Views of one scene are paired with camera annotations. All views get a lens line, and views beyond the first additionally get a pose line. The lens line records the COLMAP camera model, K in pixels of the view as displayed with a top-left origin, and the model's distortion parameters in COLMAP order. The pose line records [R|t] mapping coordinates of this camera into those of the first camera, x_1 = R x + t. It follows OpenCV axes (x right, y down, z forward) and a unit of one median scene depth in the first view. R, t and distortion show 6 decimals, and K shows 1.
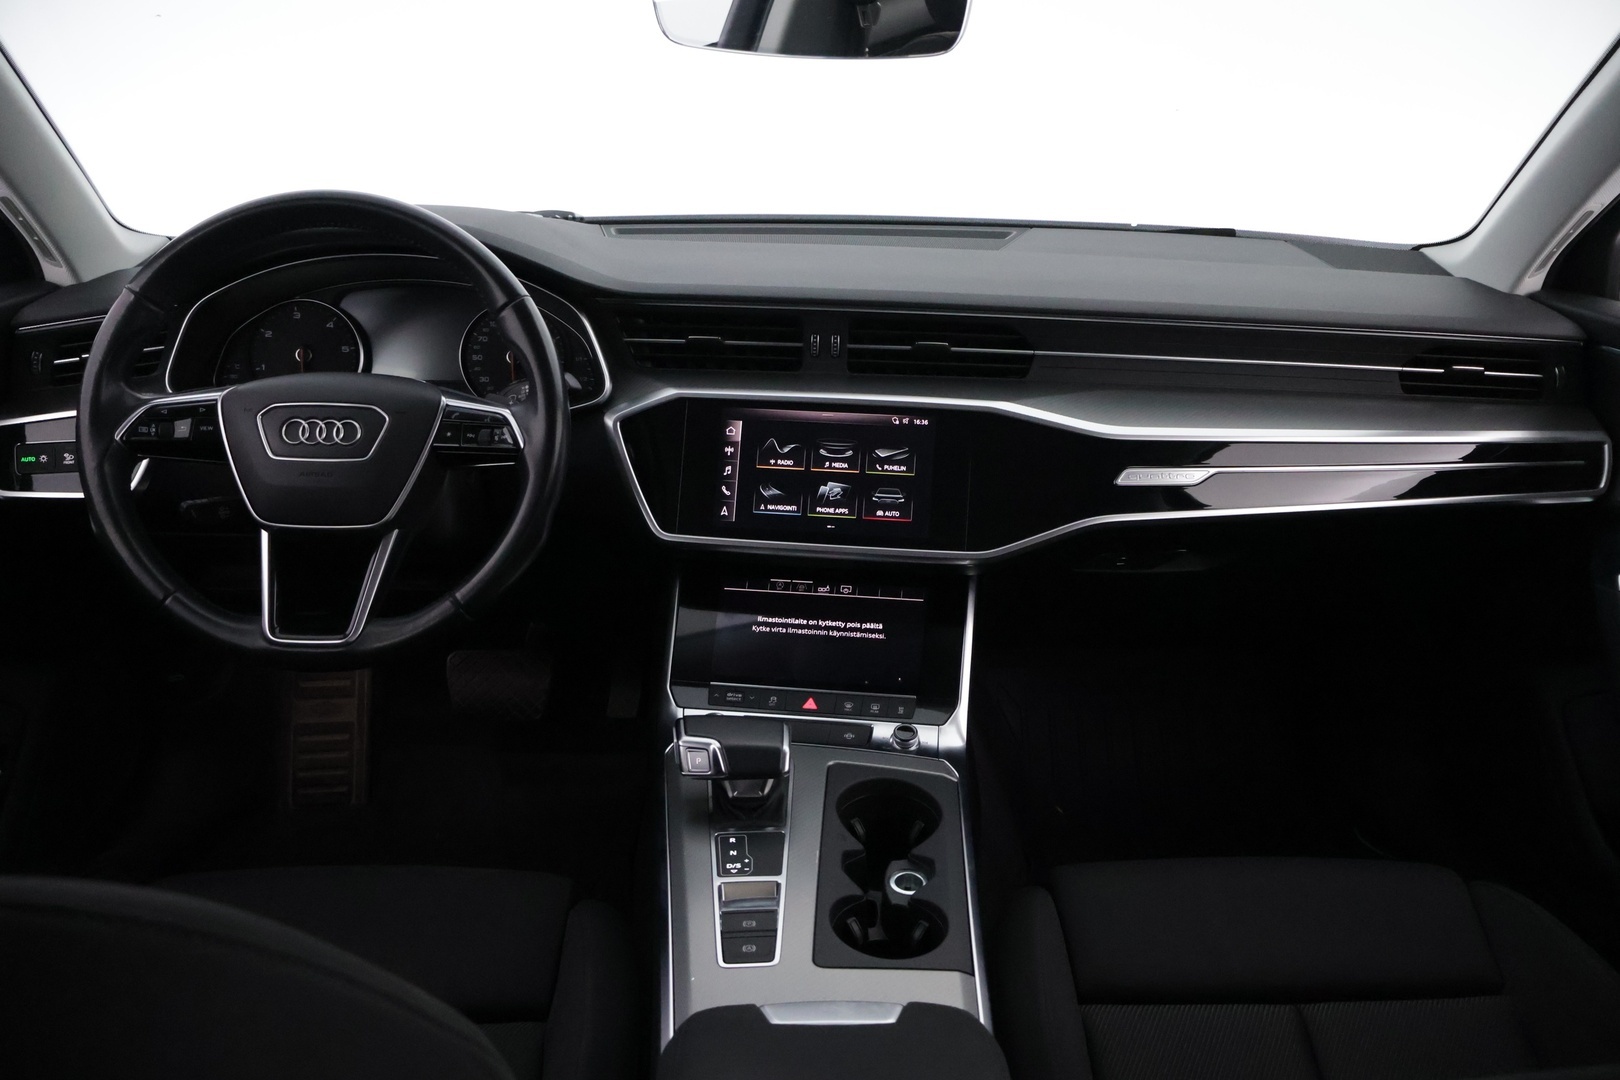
lens RADIAL K [[1340.6, 0, 806.4], [0, 1340.6, 556.7], [0, 0, 1]] dist [-0.003699, 0.000684]
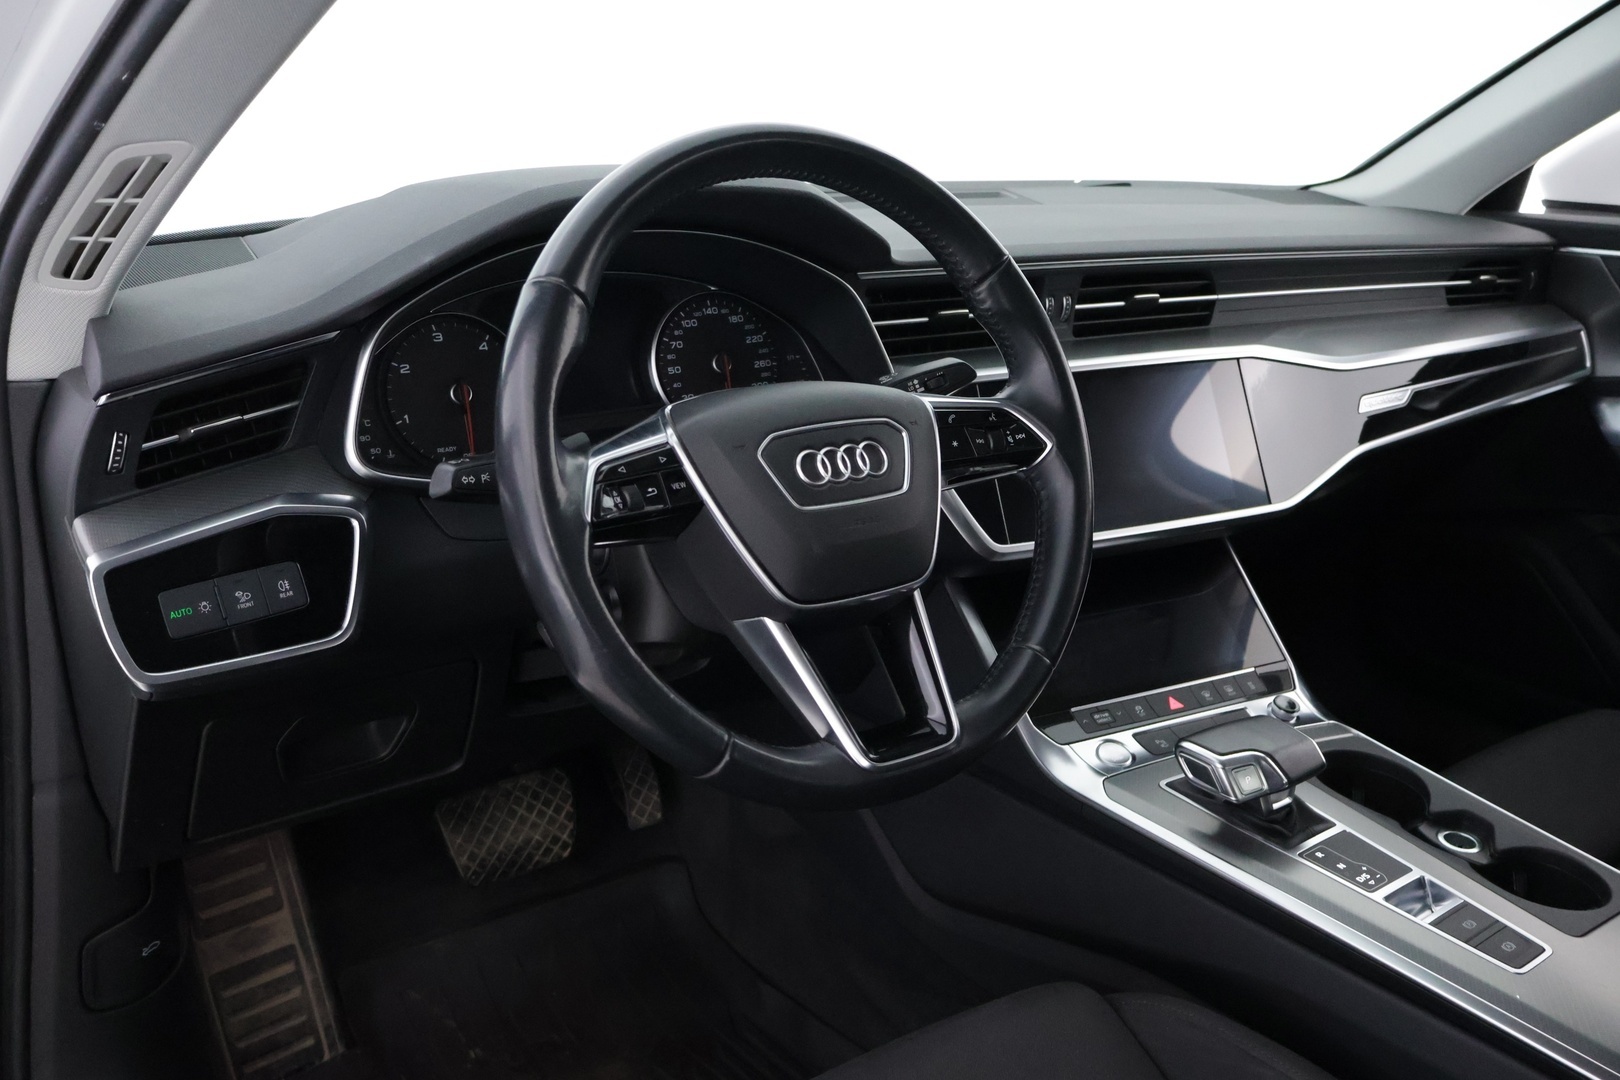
lens RADIAL K [[1384.2, 0, 810.0], [0, 1384.2, 540.0], [0, 0, 1]] dist [-0.005384, -0.001341]
pose [[0.825288, -0.176991, 0.536260, -0.659594], [0.196290, 0.980311, 0.021464, -0.062028], [-0.529500, 0.087549, 0.843780, 0.342826]]
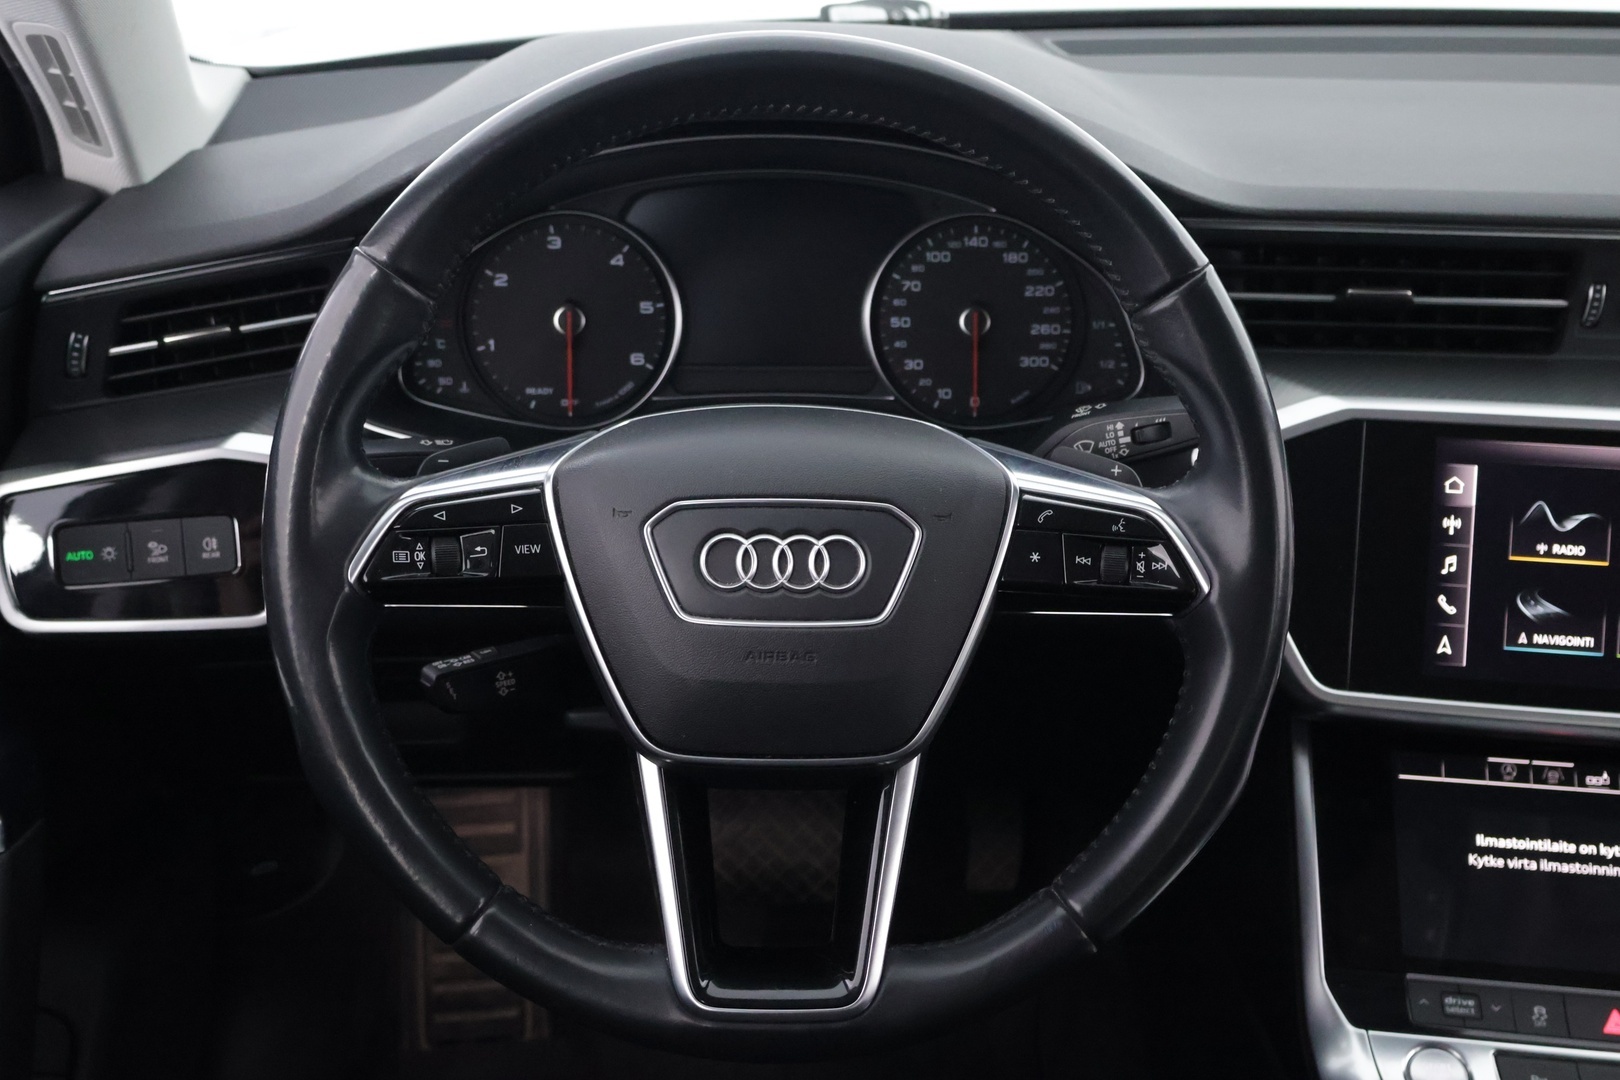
lens RADIAL K [[1861.2, 0, 810.0], [0, 1861.2, 540.0], [0, 0, 1]] dist [0.004552, -0.021687]
pose [[0.999987, -0.003354, -0.003895, -0.299014], [0.003637, 0.997168, 0.075116, -0.127902], [0.003632, -0.075129, 0.997167, 0.299478]]
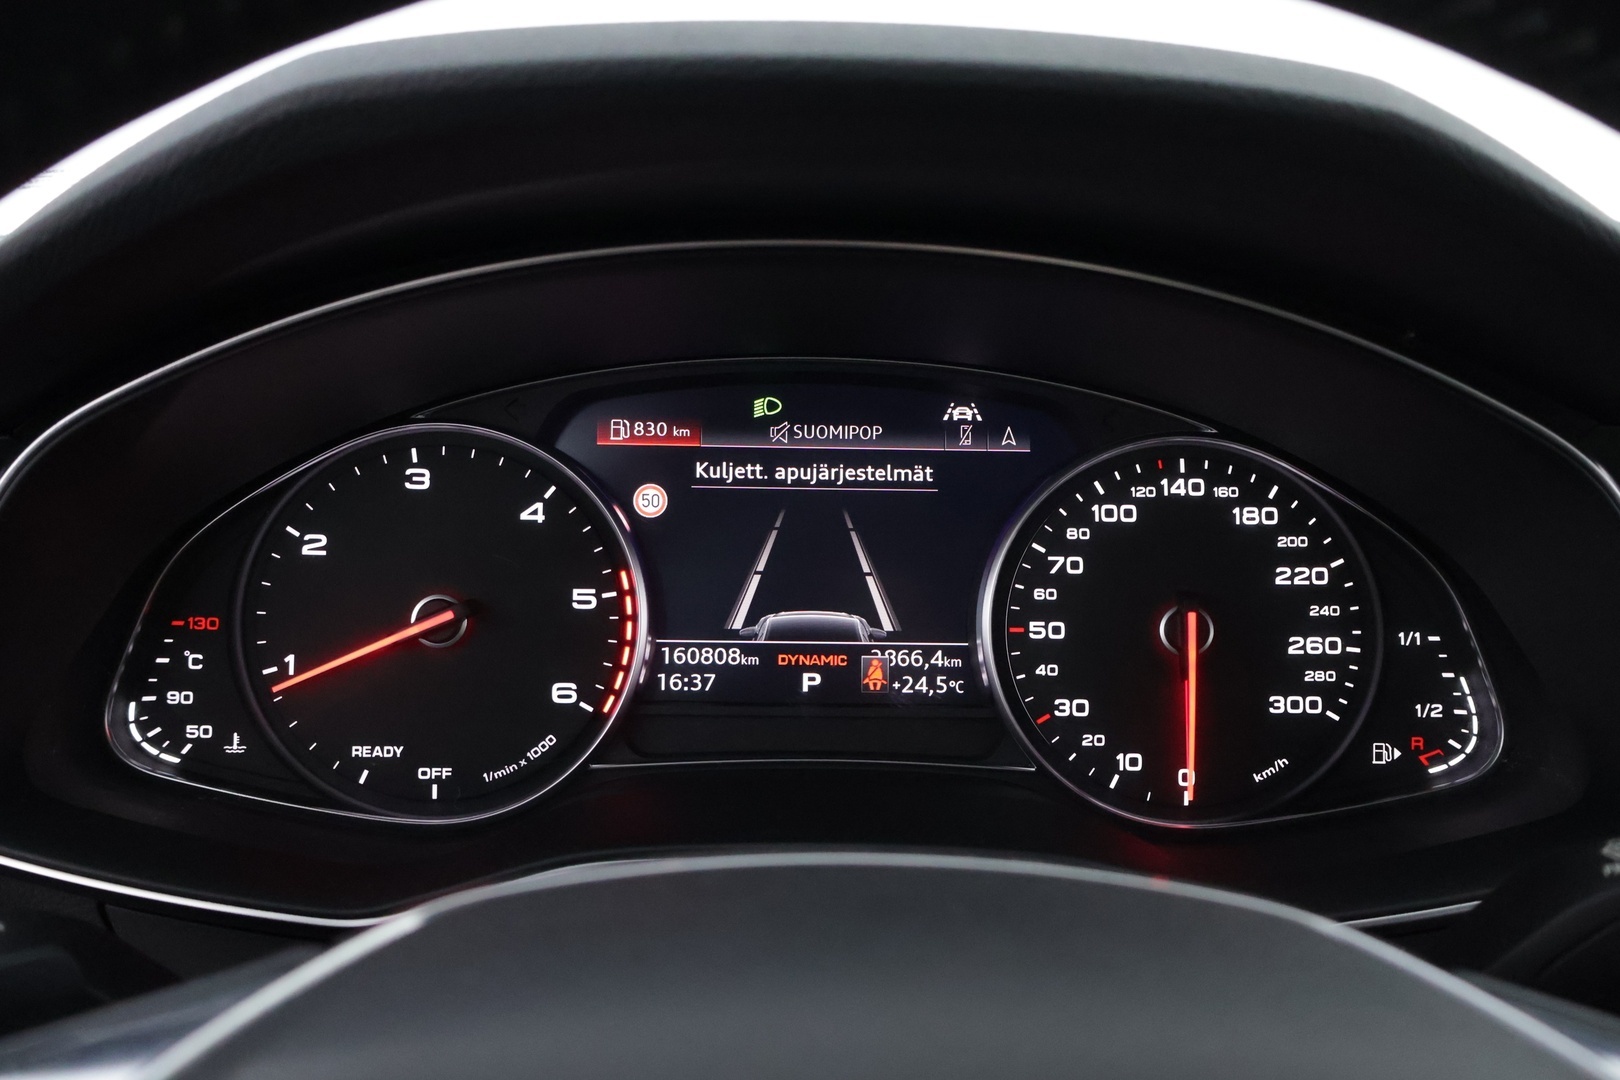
lens RADIAL K [[1474.8, 0, 810.0], [0, 1474.8, 540.0], [0, 0, 1]] dist [0.001117, 0.001052]
pose [[0.999949, 0.006464, 0.007777, -0.320950], [-0.005540, 0.993524, -0.113491, -0.141853], [-0.008460, 0.113442, 0.993509, 0.740751]]
